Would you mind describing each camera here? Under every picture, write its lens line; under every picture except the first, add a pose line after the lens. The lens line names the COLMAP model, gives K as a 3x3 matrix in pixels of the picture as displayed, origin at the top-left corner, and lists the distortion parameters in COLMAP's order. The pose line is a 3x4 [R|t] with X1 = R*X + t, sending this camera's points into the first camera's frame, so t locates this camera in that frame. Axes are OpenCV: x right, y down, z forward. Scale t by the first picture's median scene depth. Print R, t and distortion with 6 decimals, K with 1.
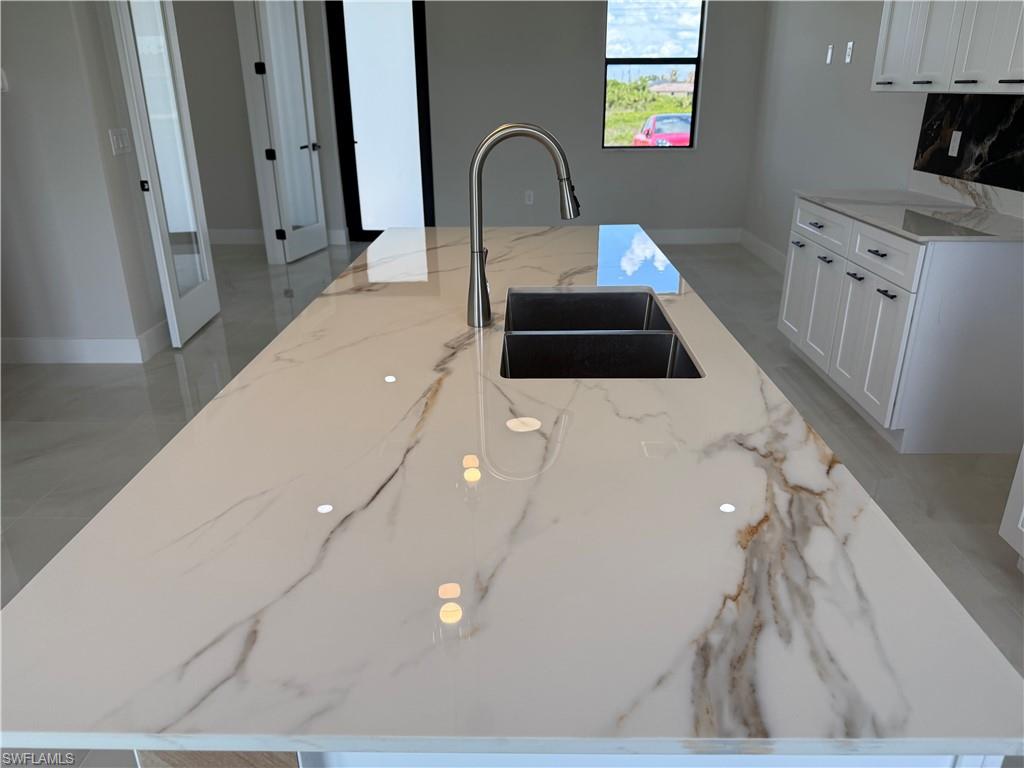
lens RADIAL K [[724.1, 0, 512.0], [0, 724.1, 384.0], [0, 0, 1]] dist [0.072660, -0.112847]
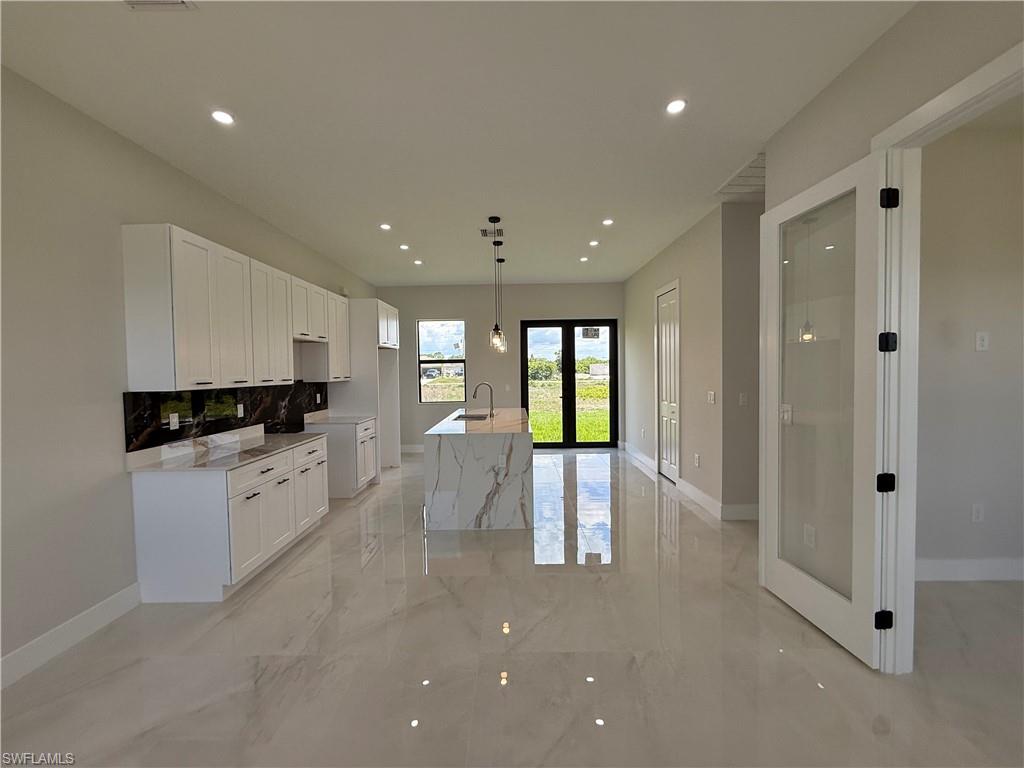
lens RADIAL K [[409.0, 0, 511.2], [0, 409.0, 383.3], [0, 0, 1]] dist [0.000699, 0.000185]
pose [[-0.999694, 0.023274, -0.008339, -0.176581], [0.017953, 0.915289, 0.402398, -1.607371], [0.016998, 0.402126, -0.915427, 3.874746]]
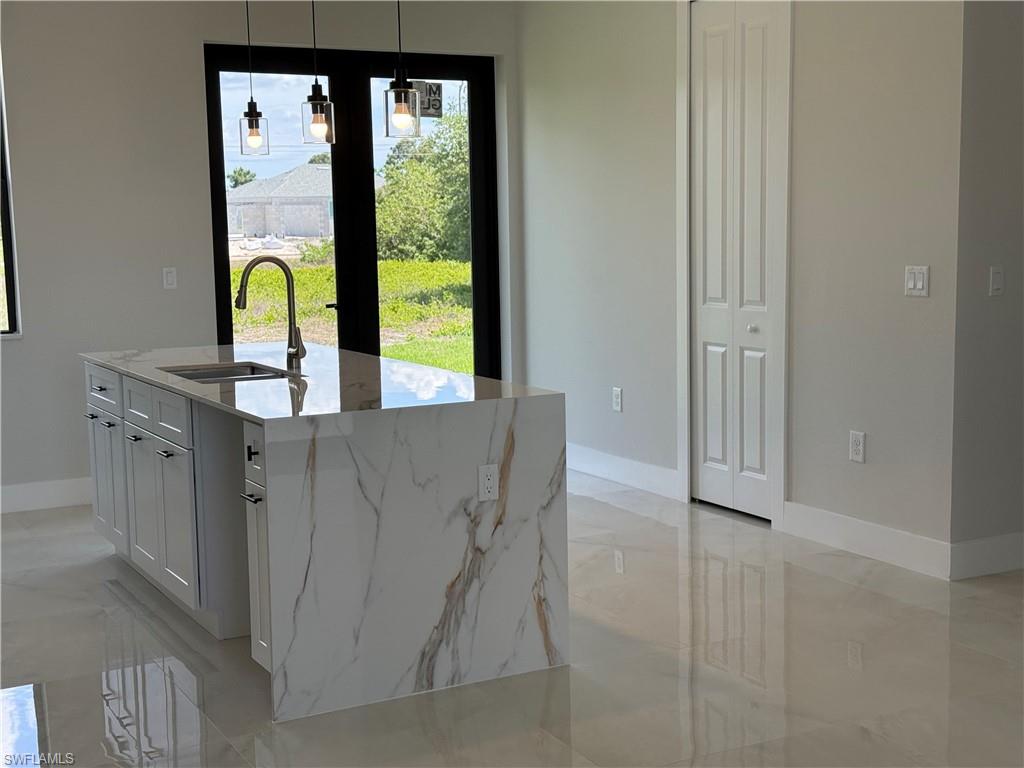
lens RADIAL K [[1425.3, 0, 508.7], [0, 1425.3, 397.7], [0, 0, 1]] dist [0.151088, -0.059144]
pose [[-0.874861, 0.087162, -0.476466, 1.155862], [-0.155641, 0.880925, 0.446932, -1.652312], [0.458687, 0.465161, -0.757121, 3.954455]]
